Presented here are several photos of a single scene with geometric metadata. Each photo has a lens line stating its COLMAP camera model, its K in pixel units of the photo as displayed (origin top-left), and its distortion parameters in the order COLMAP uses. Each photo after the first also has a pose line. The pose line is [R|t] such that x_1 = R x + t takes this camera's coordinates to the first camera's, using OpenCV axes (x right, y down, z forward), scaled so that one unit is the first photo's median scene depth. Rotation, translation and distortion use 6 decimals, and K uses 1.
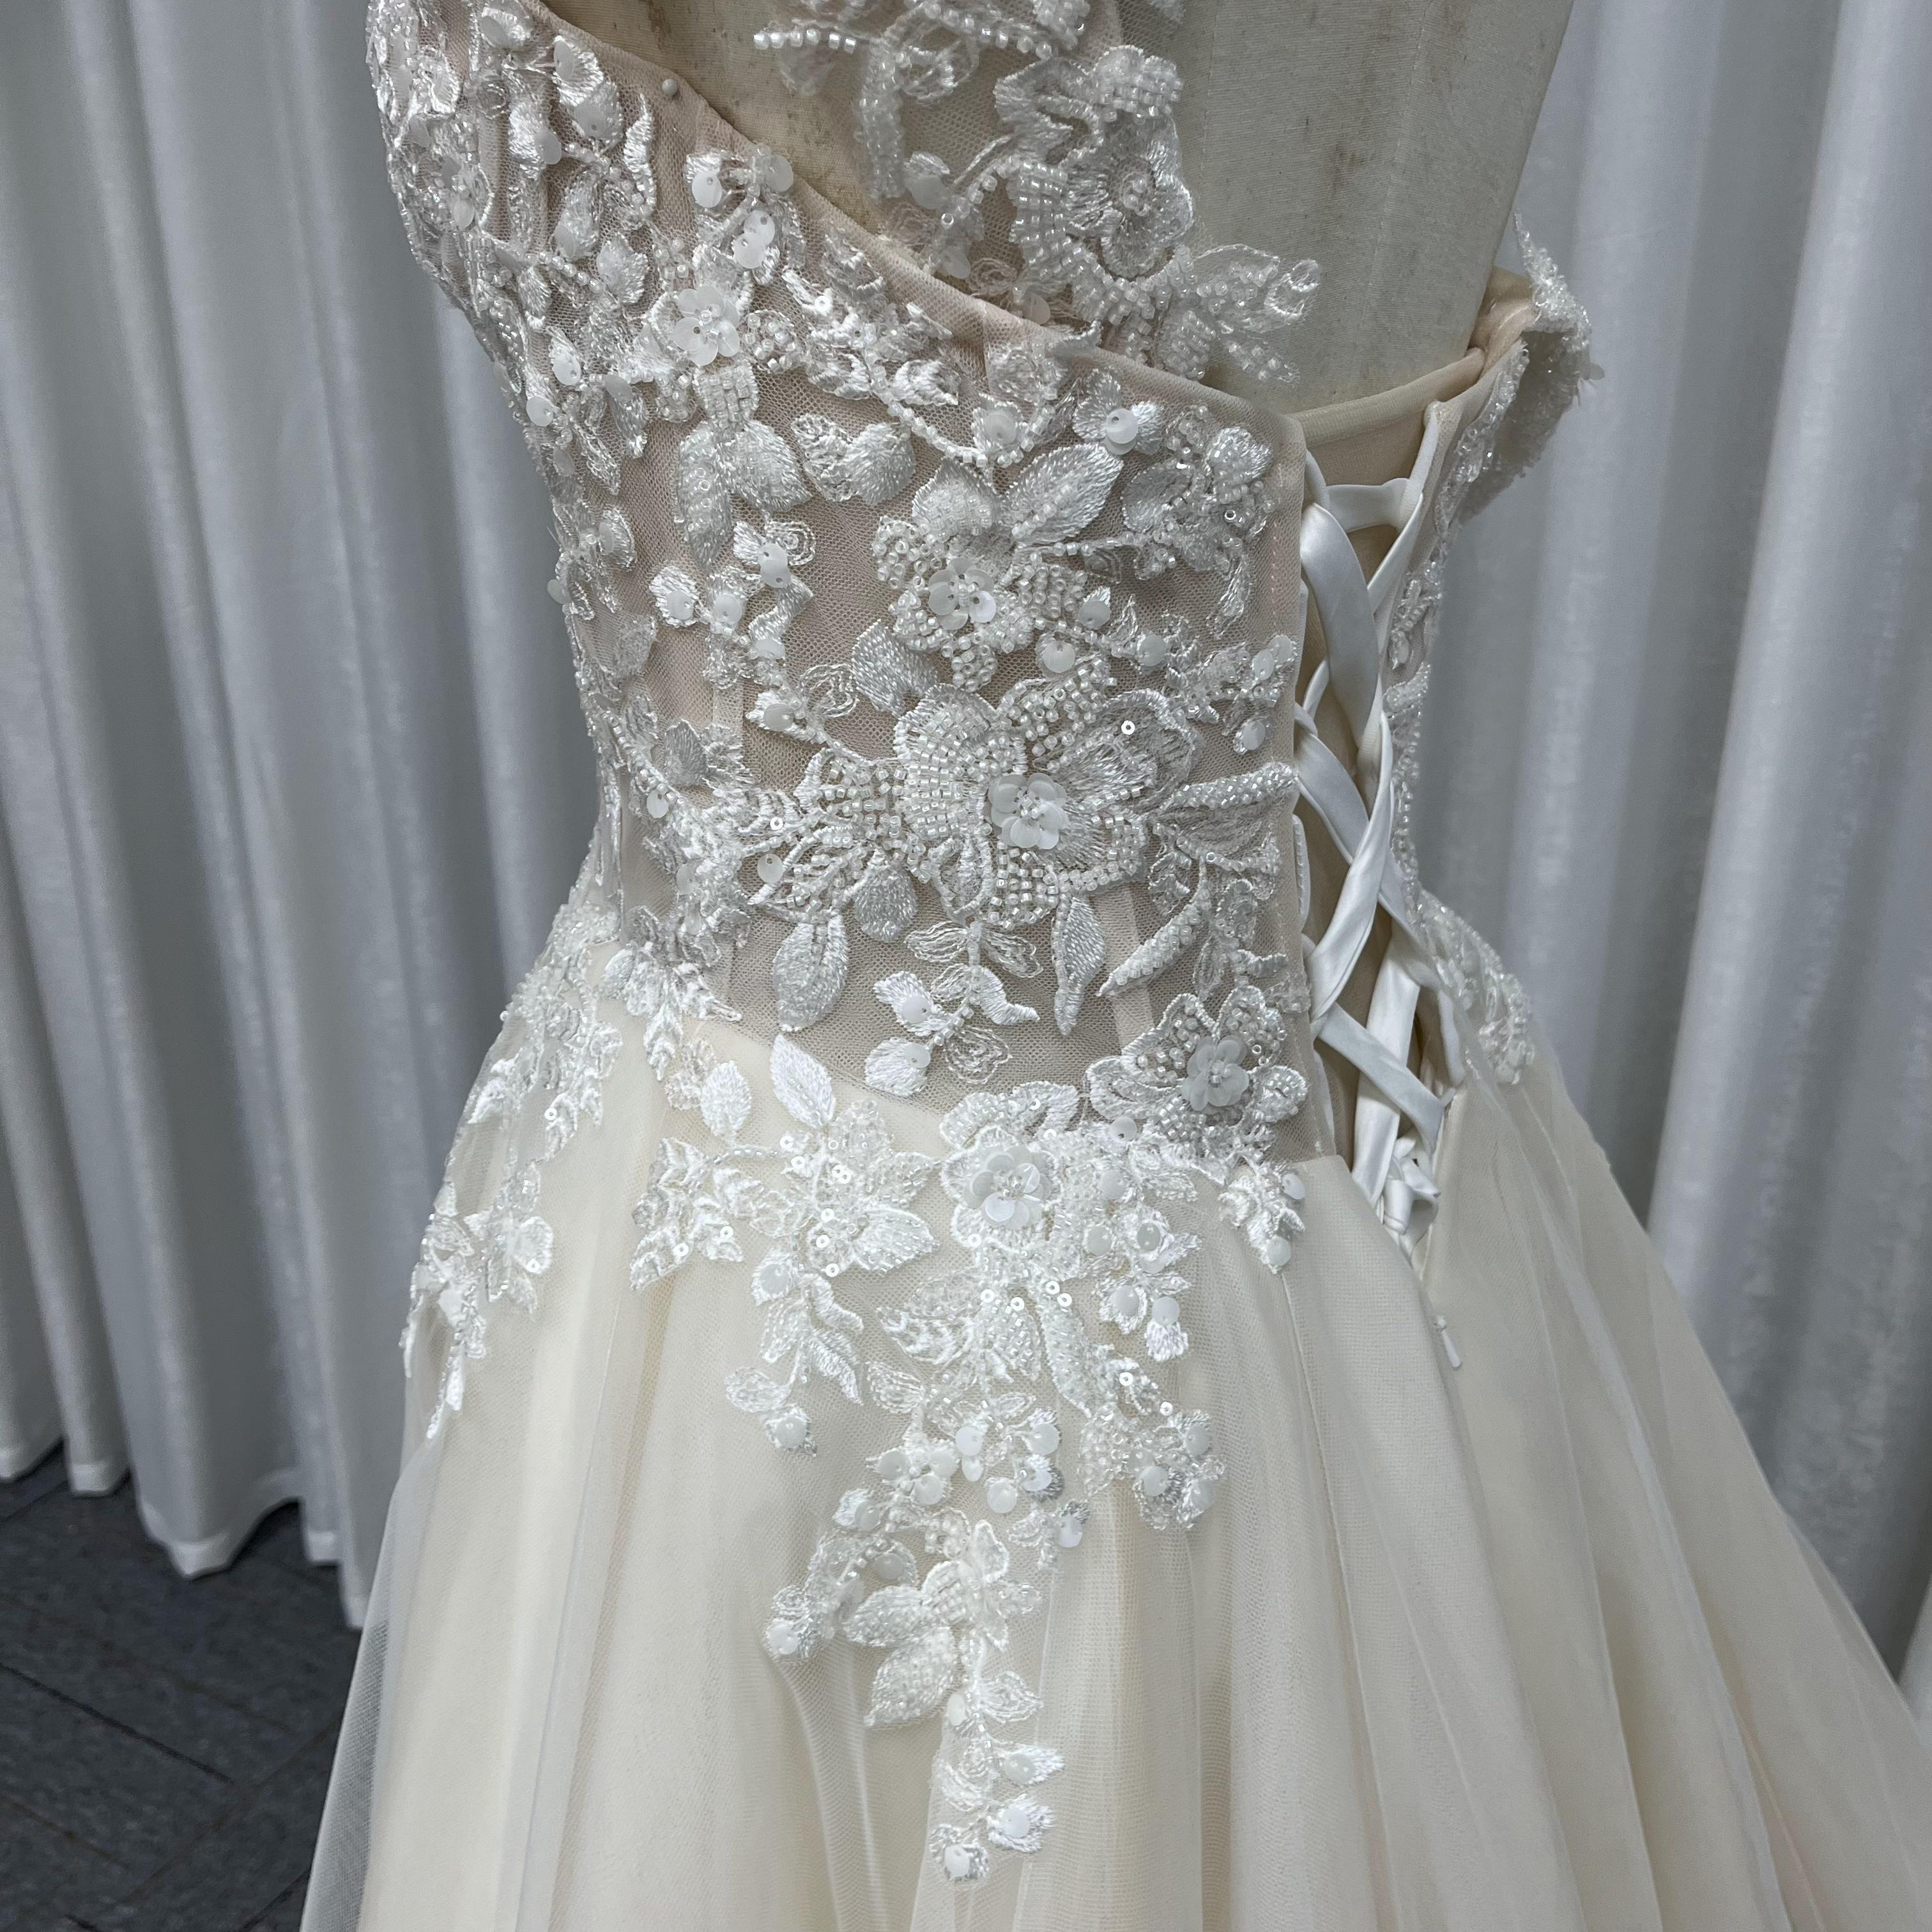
lens RADIAL K [[1983.4, 0, 985.2], [0, 1983.4, 955.5], [0, 0, 1]] dist [0.043973, -0.072897]
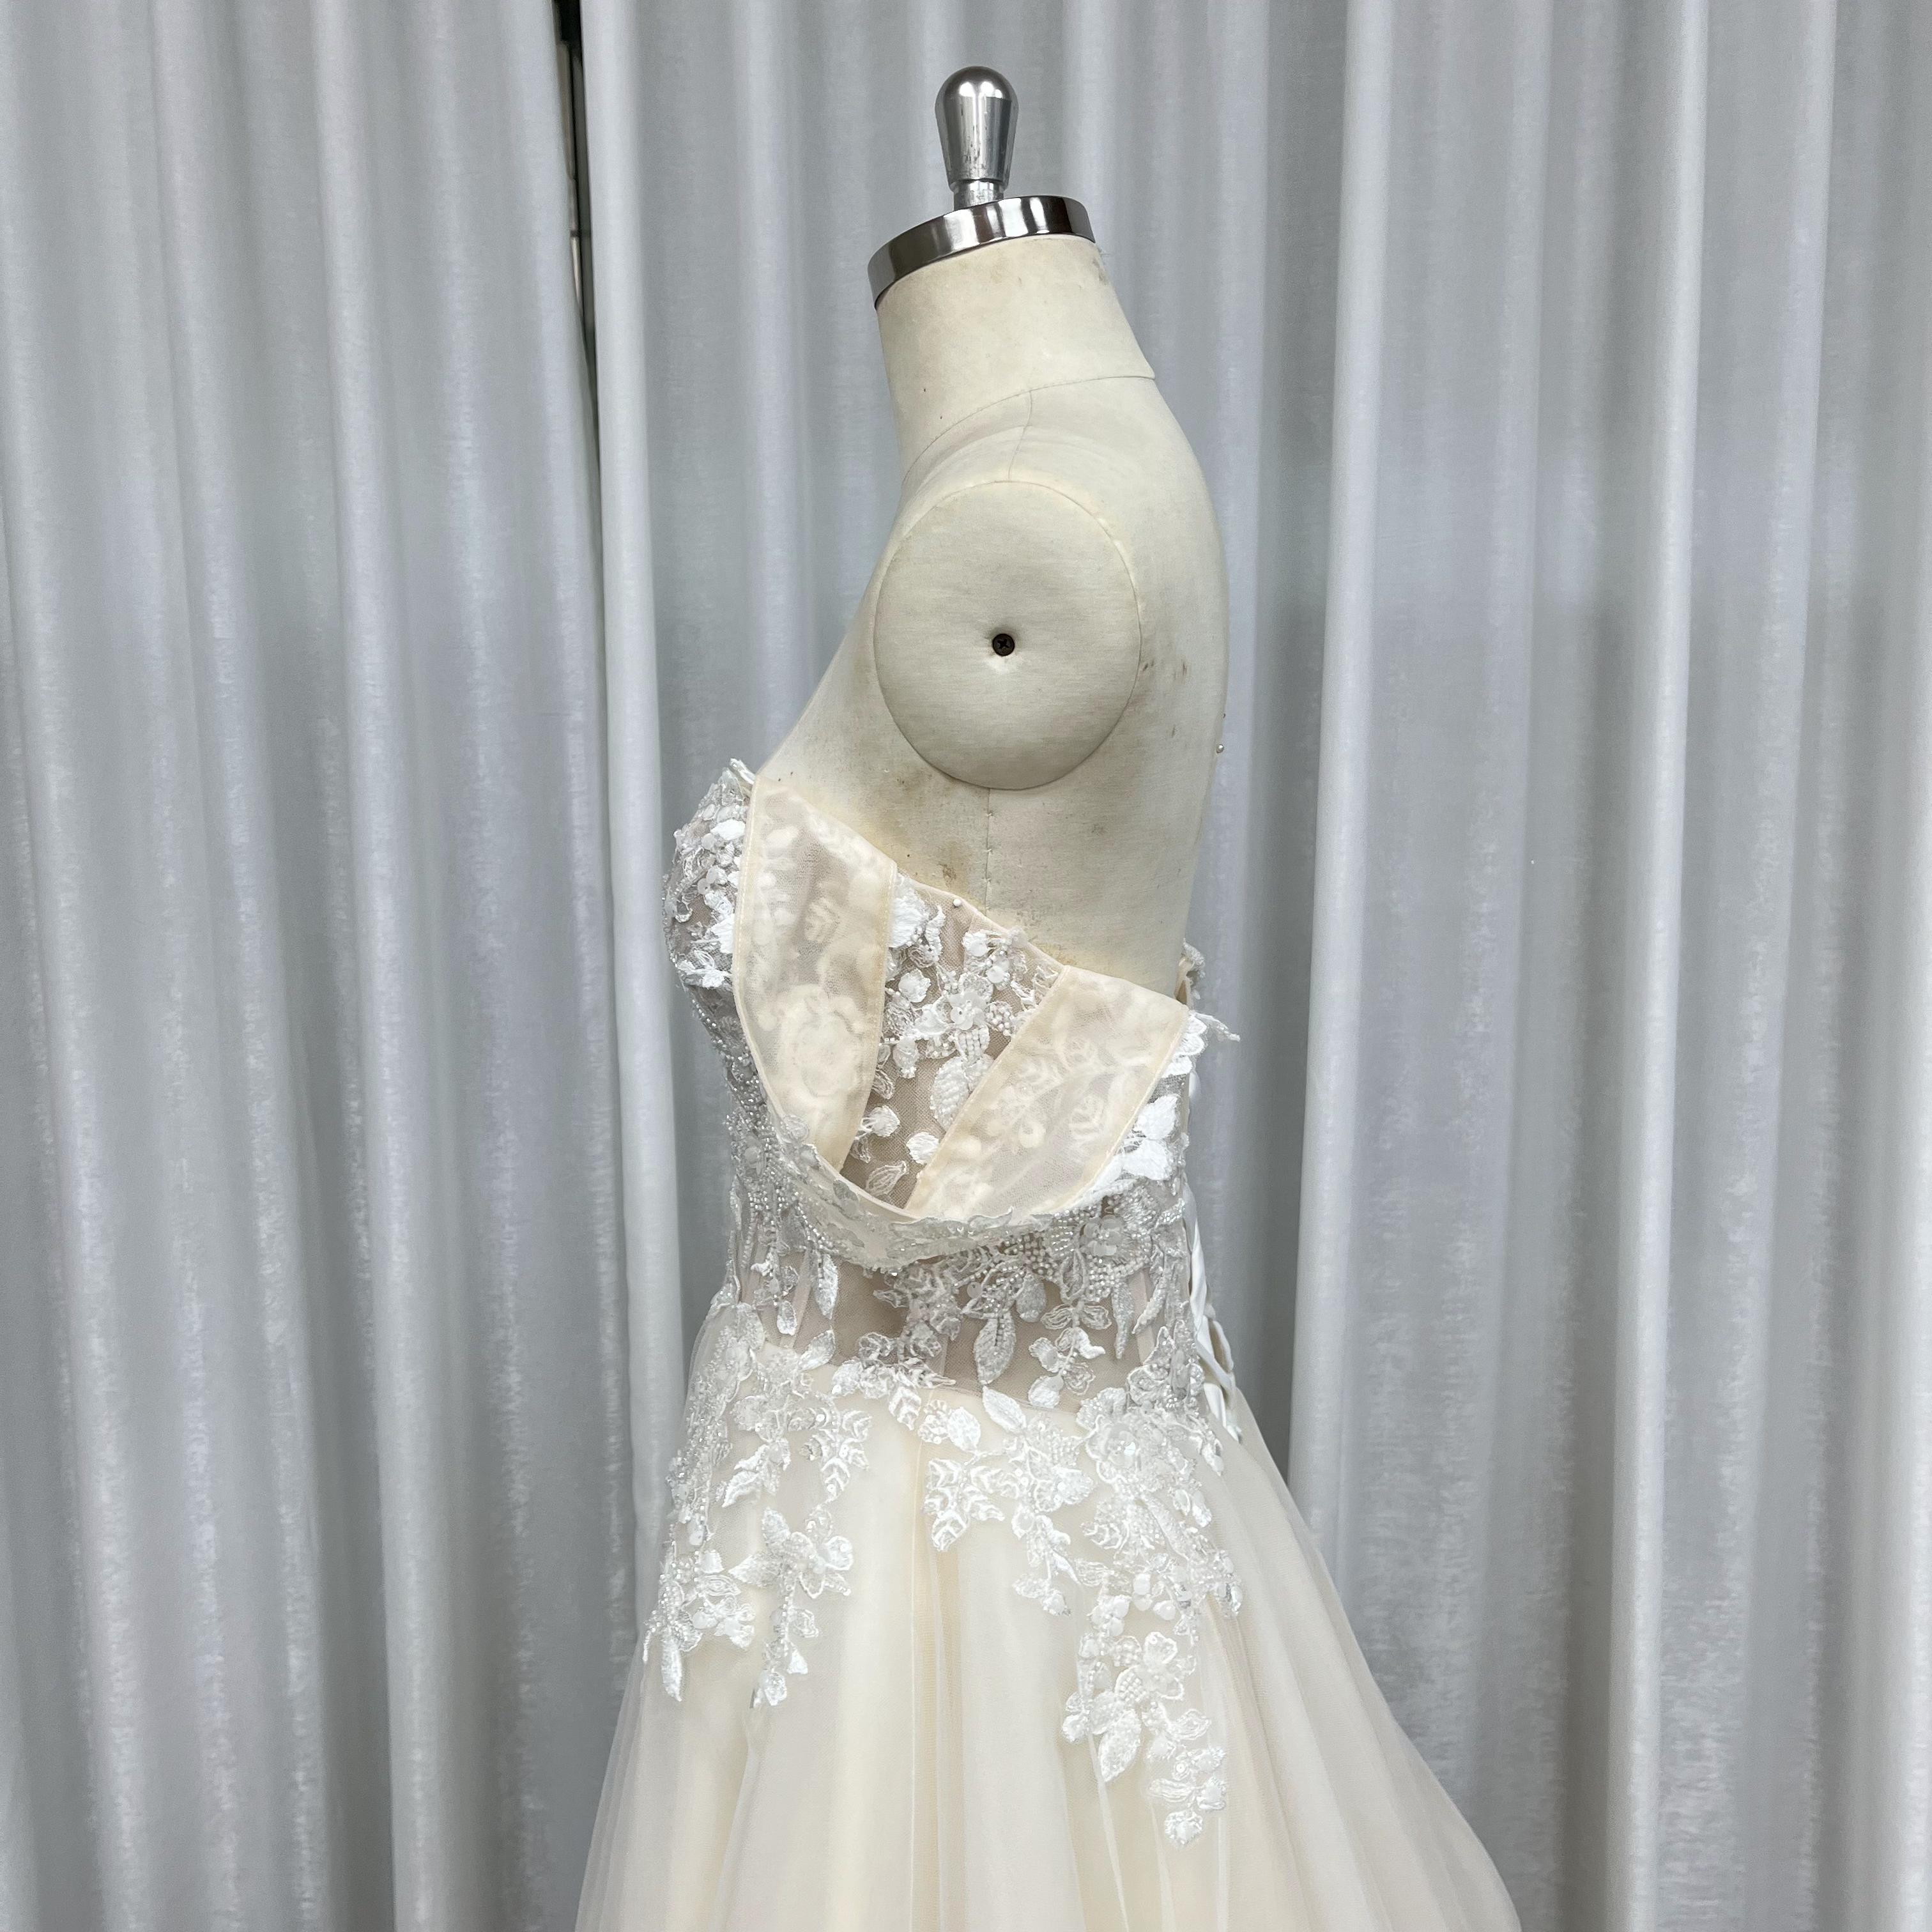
lens RADIAL K [[2124.8, 0, 1008.4], [0, 2124.8, 965.1], [0, 0, 1]] dist [0.173834, -0.535621]
pose [[0.860392, -0.076803, 0.503813, -1.059980], [0.193841, 0.963597, -0.184139, 0.034860], [-0.471330, 0.256091, 0.843958, -0.744798]]
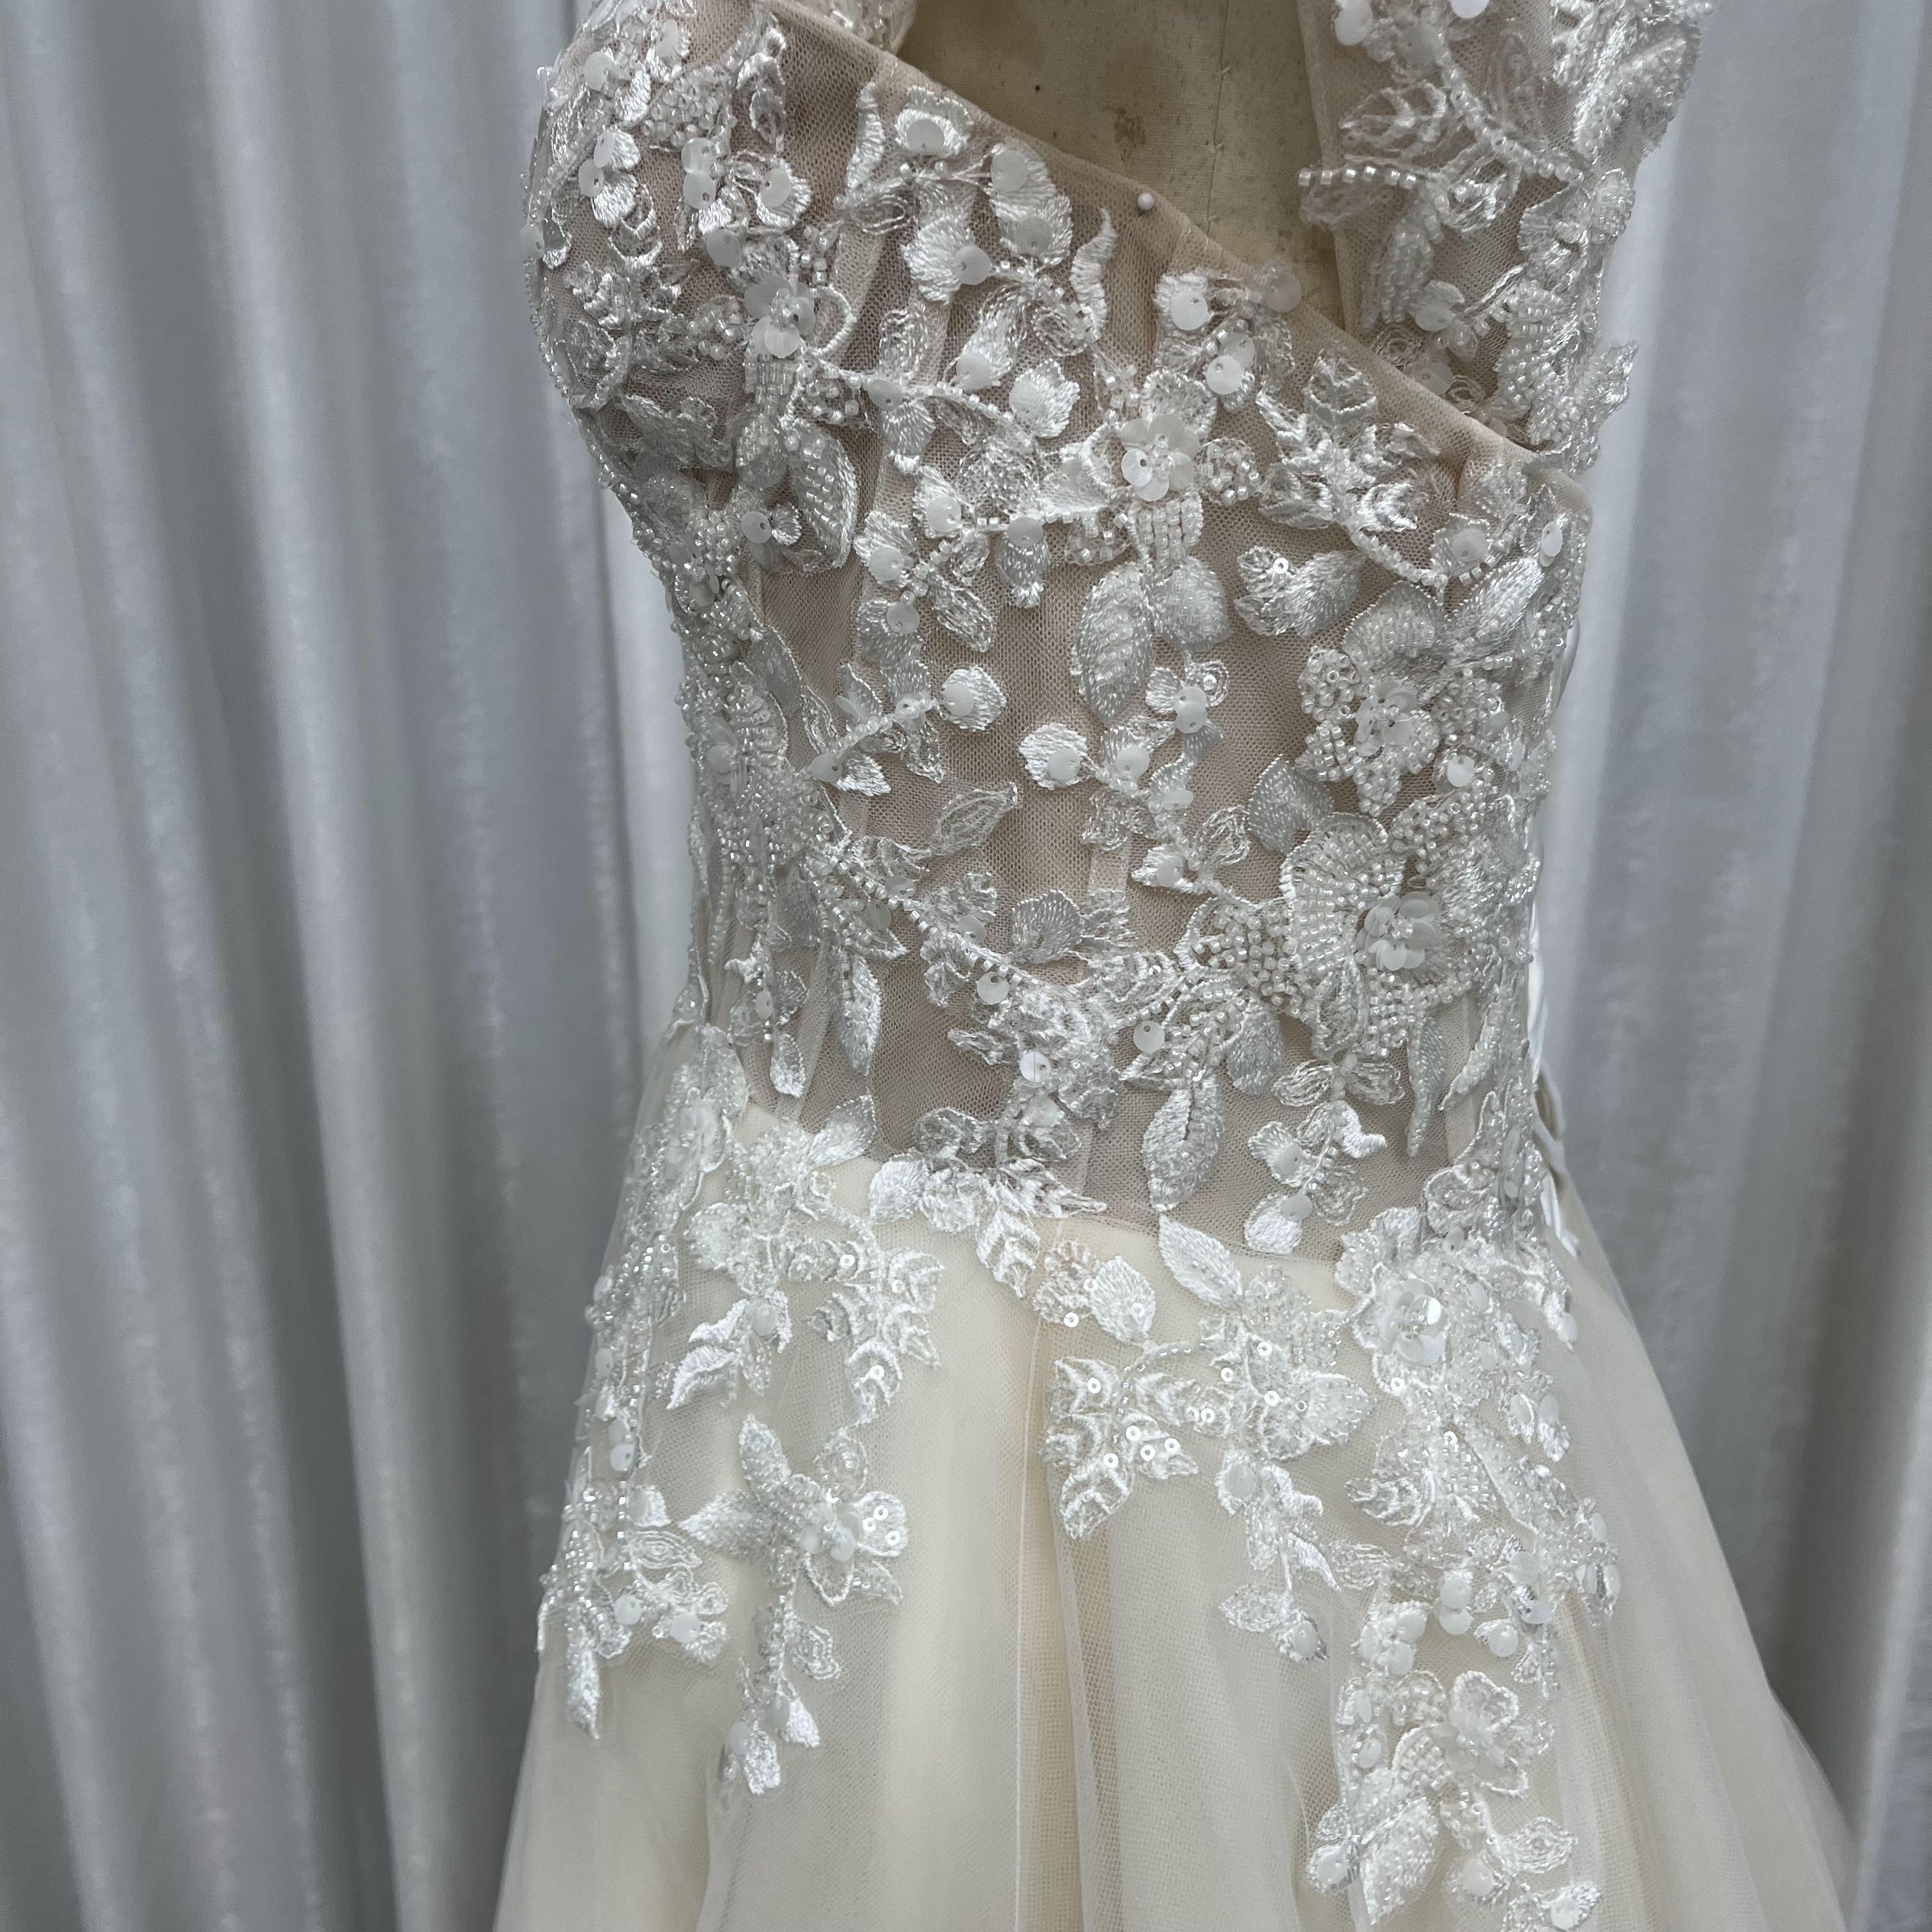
lens RADIAL K [[2064.1, 0, 992.5], [0, 2064.1, 956.8], [0, 0, 1]] dist [0.163032, -0.643600]
pose [[0.883037, -0.152656, 0.443782, -0.601952], [0.171895, 0.985110, -0.003169, -0.091584], [-0.436690, 0.079082, 0.896129, 0.179036]]
